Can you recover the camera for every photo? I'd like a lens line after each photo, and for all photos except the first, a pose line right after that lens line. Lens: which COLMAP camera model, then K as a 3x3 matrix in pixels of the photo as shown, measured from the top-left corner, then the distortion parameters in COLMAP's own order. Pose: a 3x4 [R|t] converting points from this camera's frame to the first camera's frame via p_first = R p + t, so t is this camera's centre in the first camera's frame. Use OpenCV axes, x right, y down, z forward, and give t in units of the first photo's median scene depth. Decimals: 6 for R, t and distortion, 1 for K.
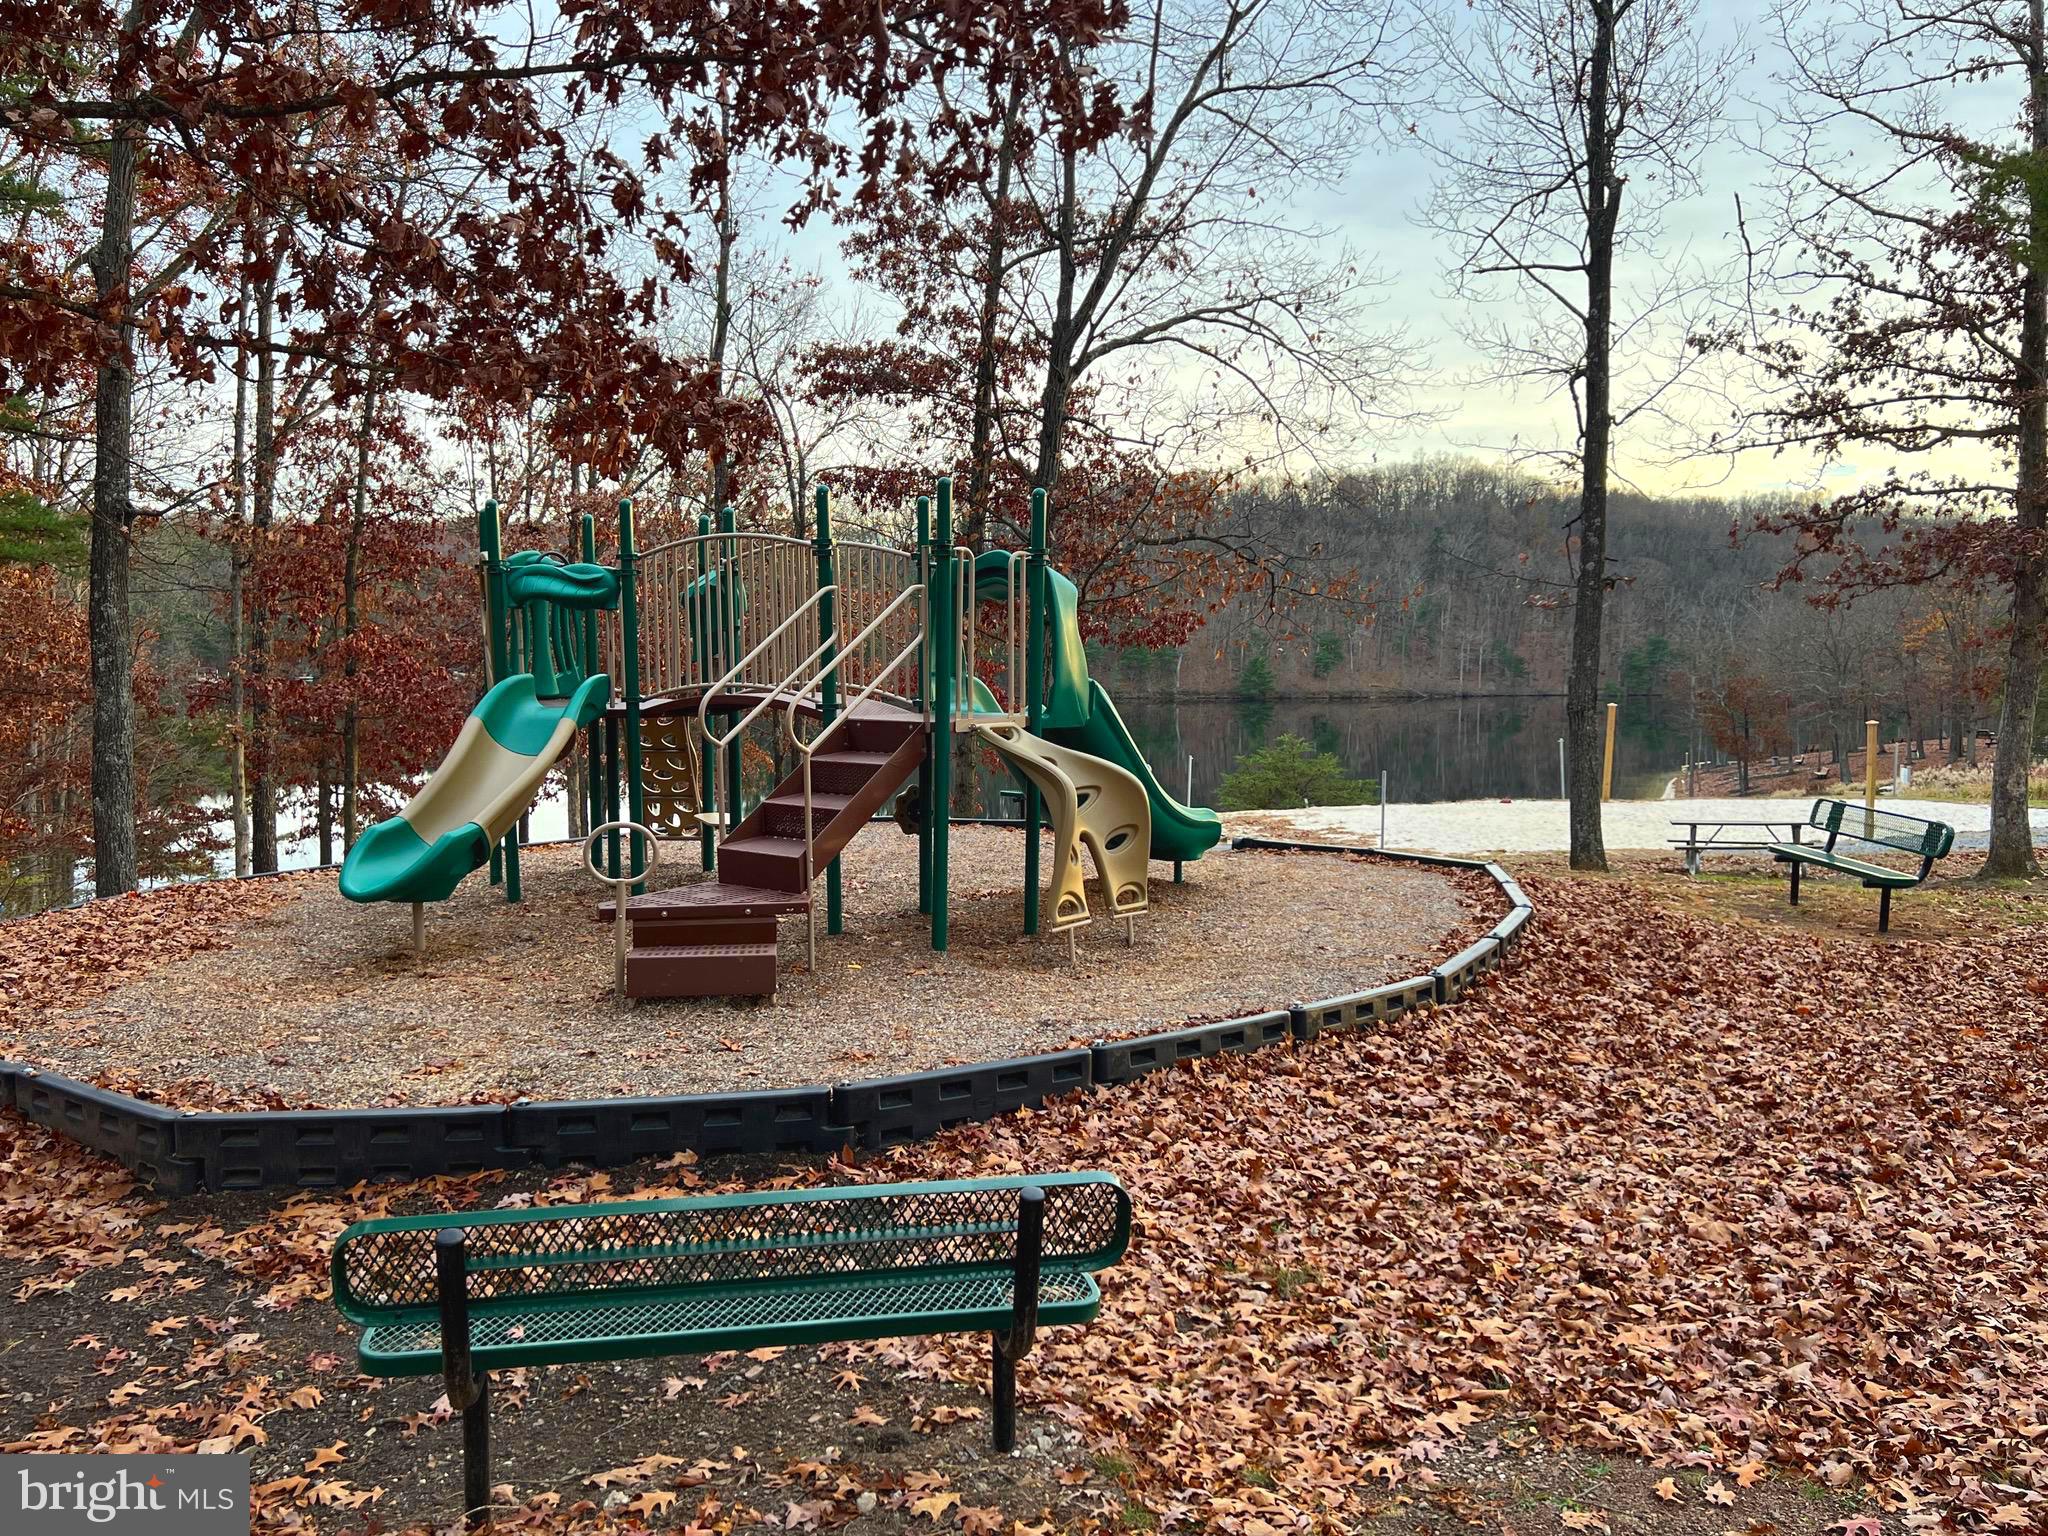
lens RADIAL K [[1669.5, 0, 1024.5], [0, 1669.5, 771.6], [0, 0, 1]] dist [0.031189, 0.001813]
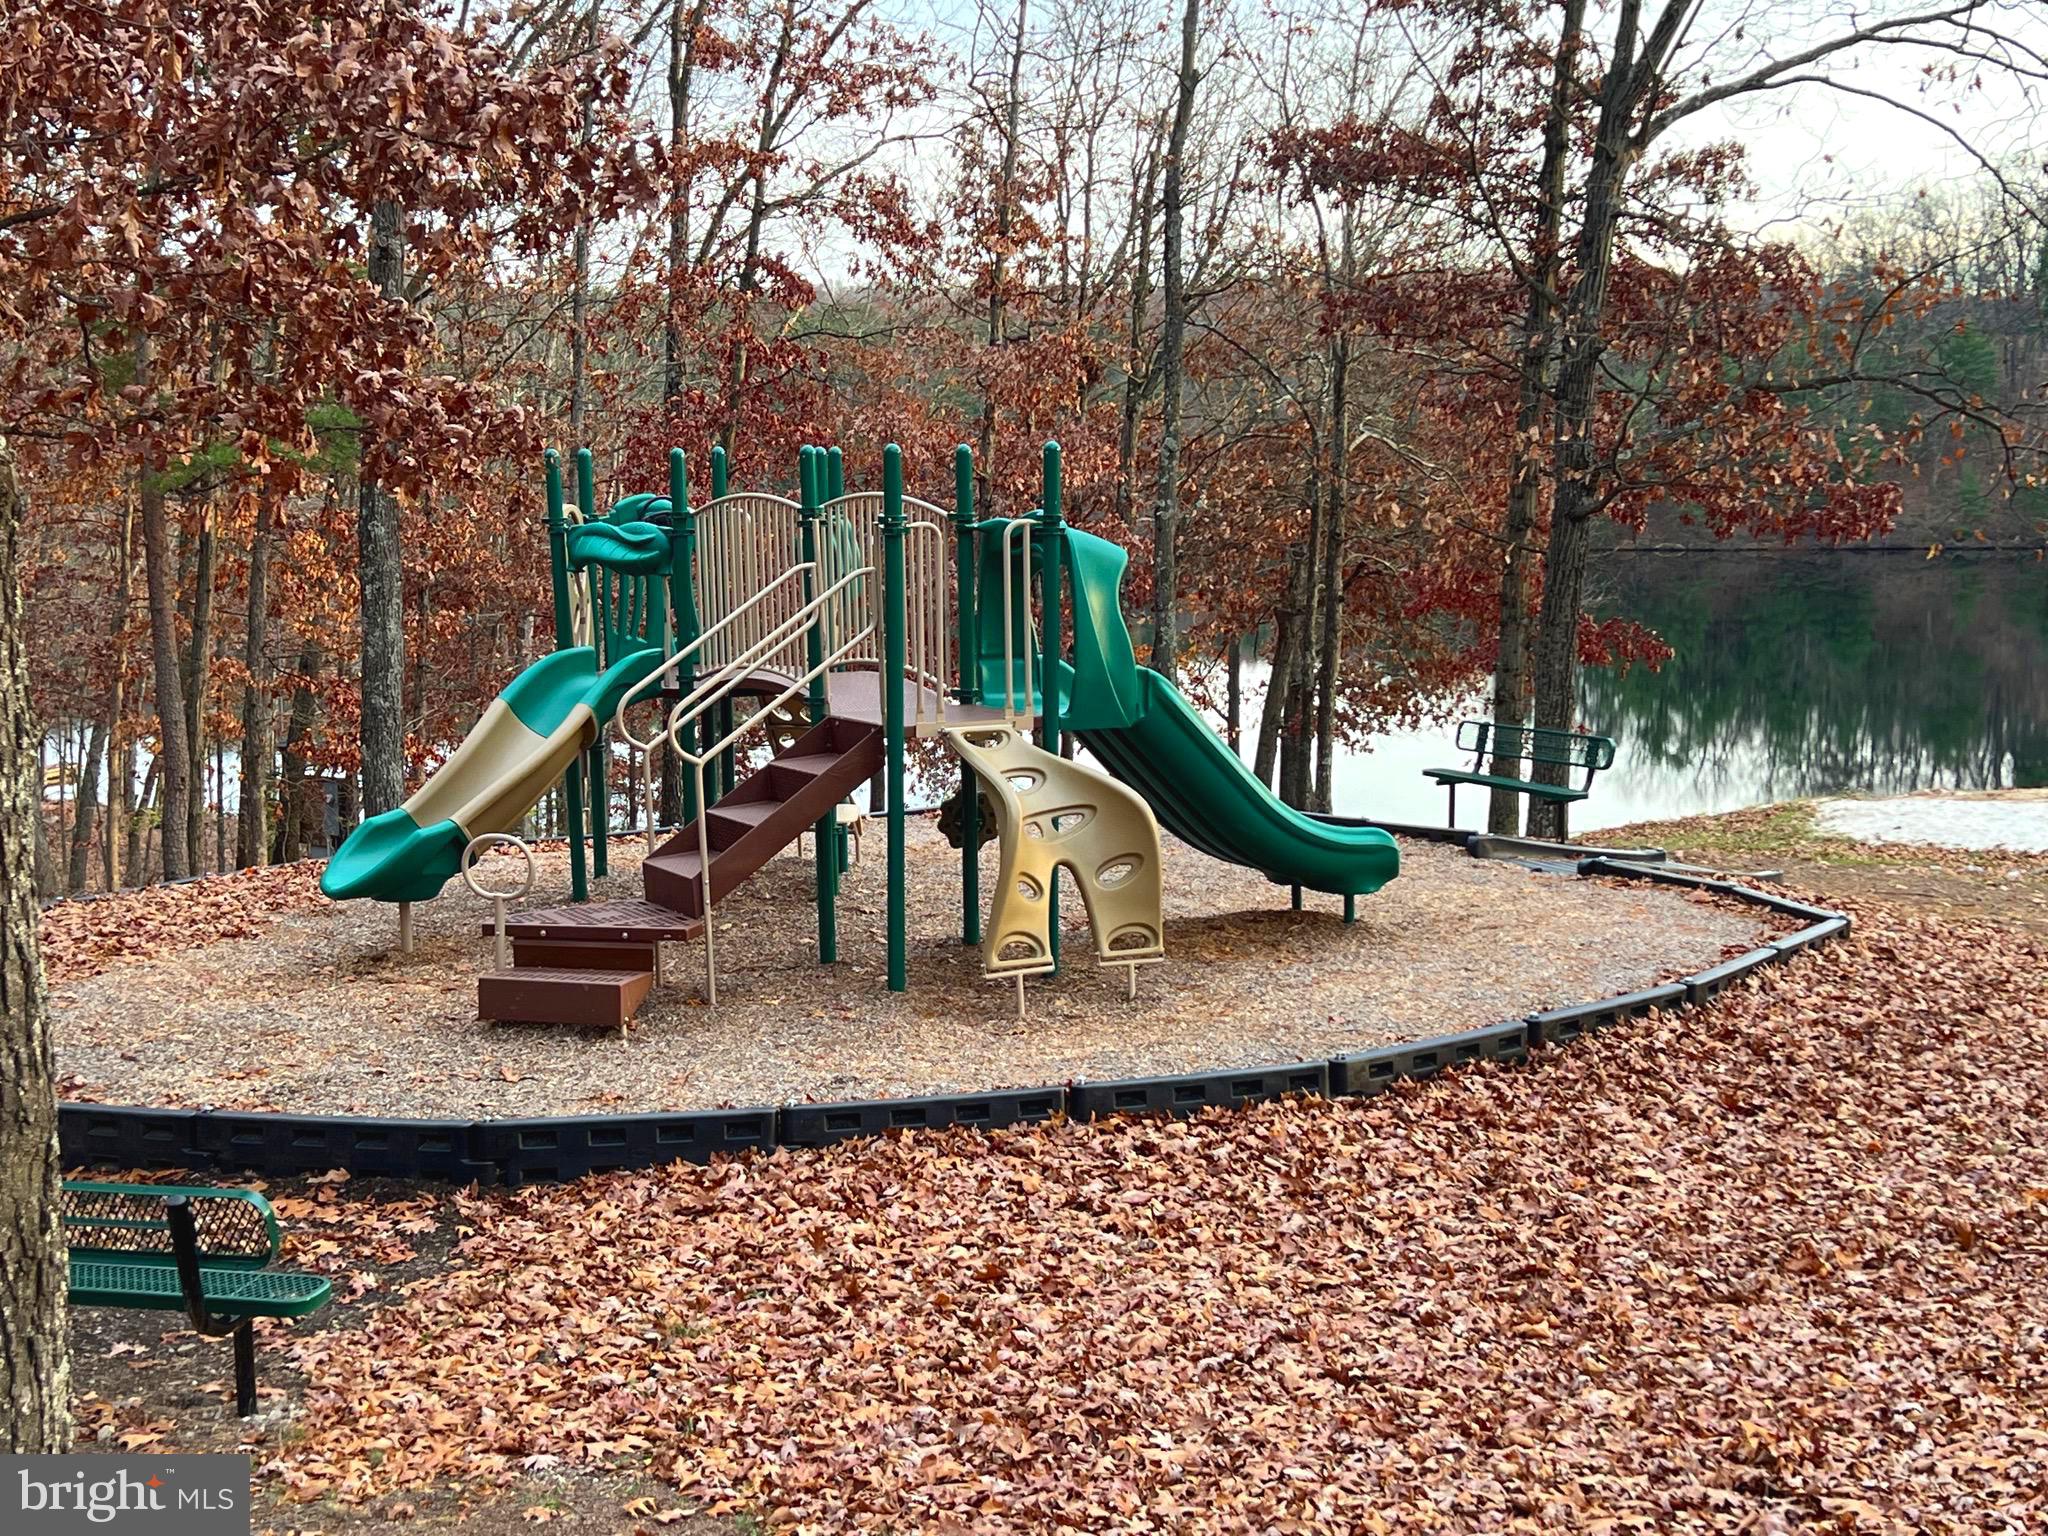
lens RADIAL K [[2687.4, 0, 1023.6], [0, 2687.4, 765.0], [0, 0, 1]] dist [0.049717, 0.000000]
pose [[0.915830, 0.033445, -0.400170, 0.554711], [-0.018117, 0.998952, 0.042027, -0.067731], [0.401156, -0.031239, 0.915477, -0.237162]]
